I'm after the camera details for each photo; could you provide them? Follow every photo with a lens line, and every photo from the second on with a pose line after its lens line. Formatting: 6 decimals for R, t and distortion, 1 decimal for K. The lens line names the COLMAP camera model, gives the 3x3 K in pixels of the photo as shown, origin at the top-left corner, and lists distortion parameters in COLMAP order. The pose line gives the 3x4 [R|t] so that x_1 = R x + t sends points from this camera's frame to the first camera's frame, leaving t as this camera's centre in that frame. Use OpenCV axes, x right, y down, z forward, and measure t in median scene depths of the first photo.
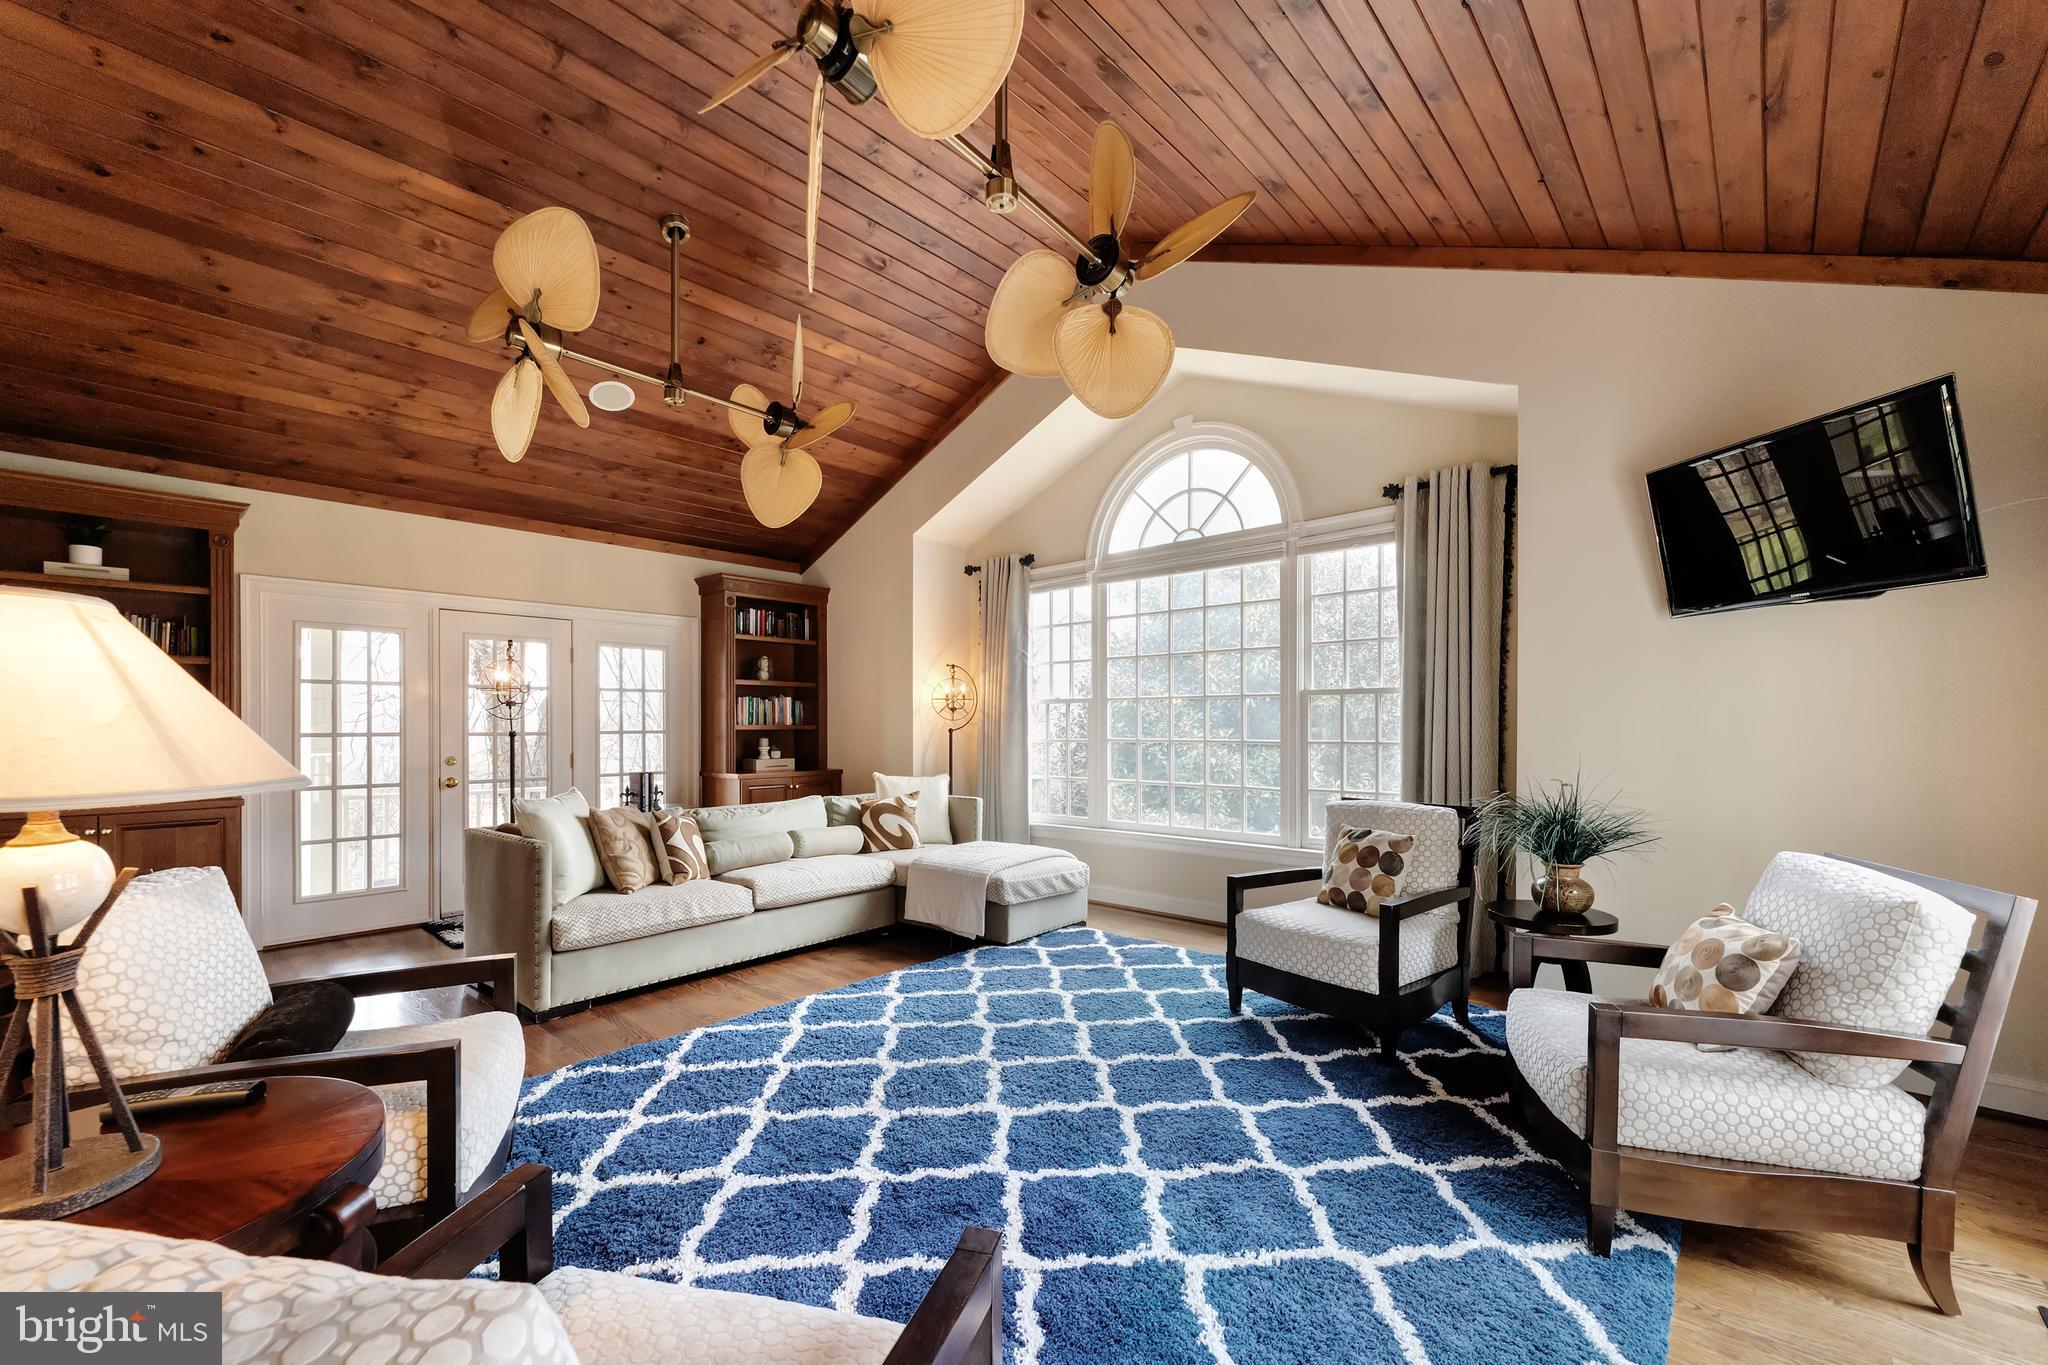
lens RADIAL K [[845.1, 0, 1021.7], [0, 845.1, 729.0], [0, 0, 1]] dist [0.000873, 0.000016]
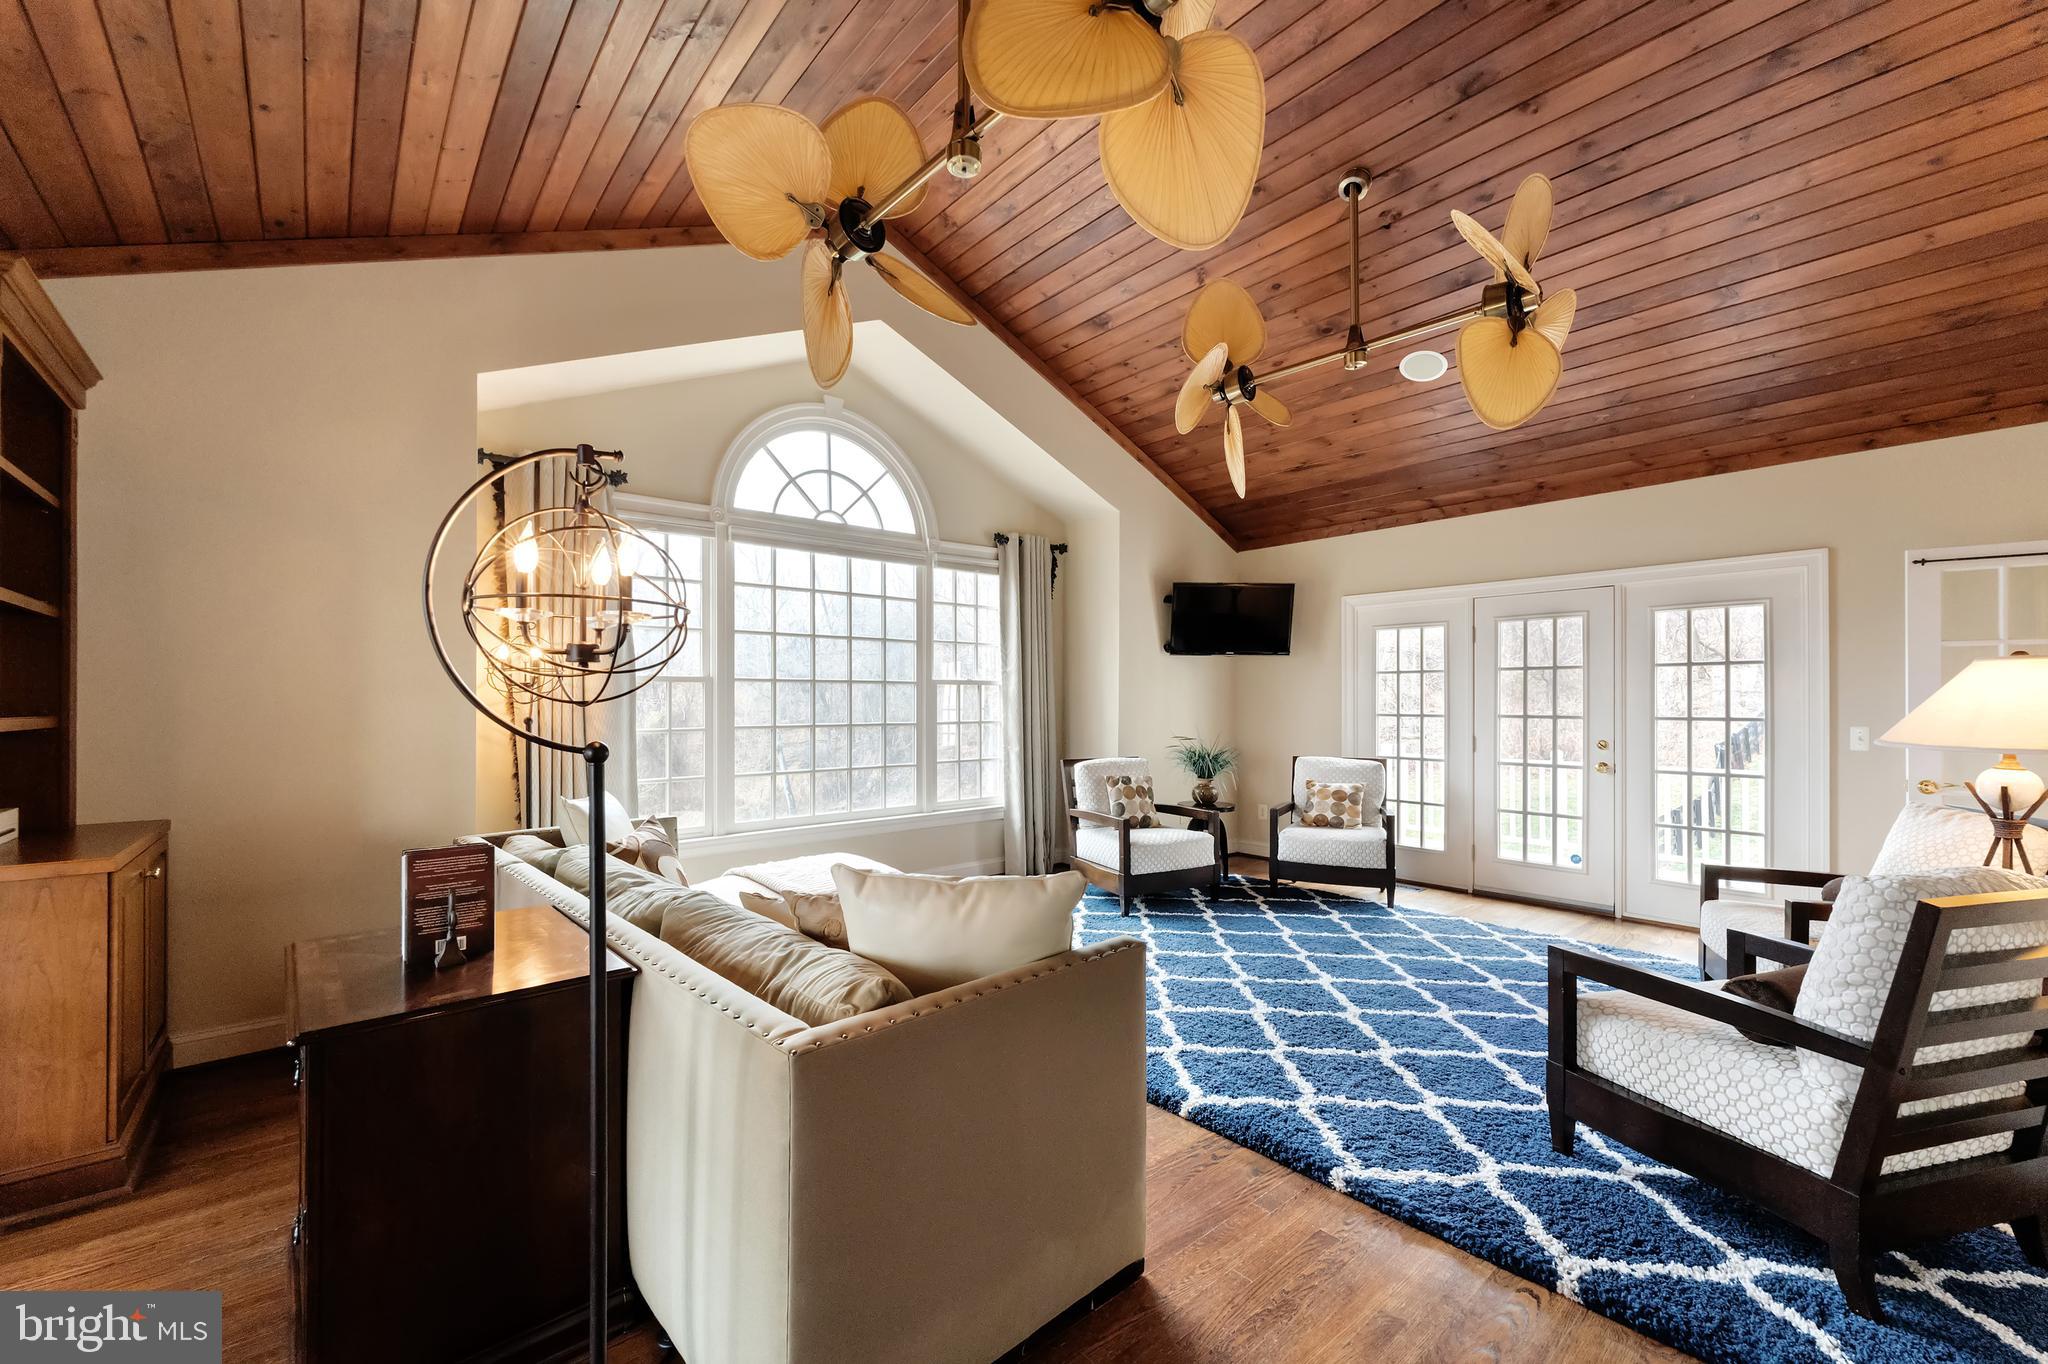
lens RADIAL K [[807.1, 0, 1021.4], [0, 807.1, 704.3], [0, 0, 1]] dist [0.000571, -0.000006]
pose [[0.129431, 0.004267, 0.991579, -0.924322], [0.007397, 0.999959, -0.005268, -0.004409], [-0.991561, 0.008017, 0.129394, 0.856947]]
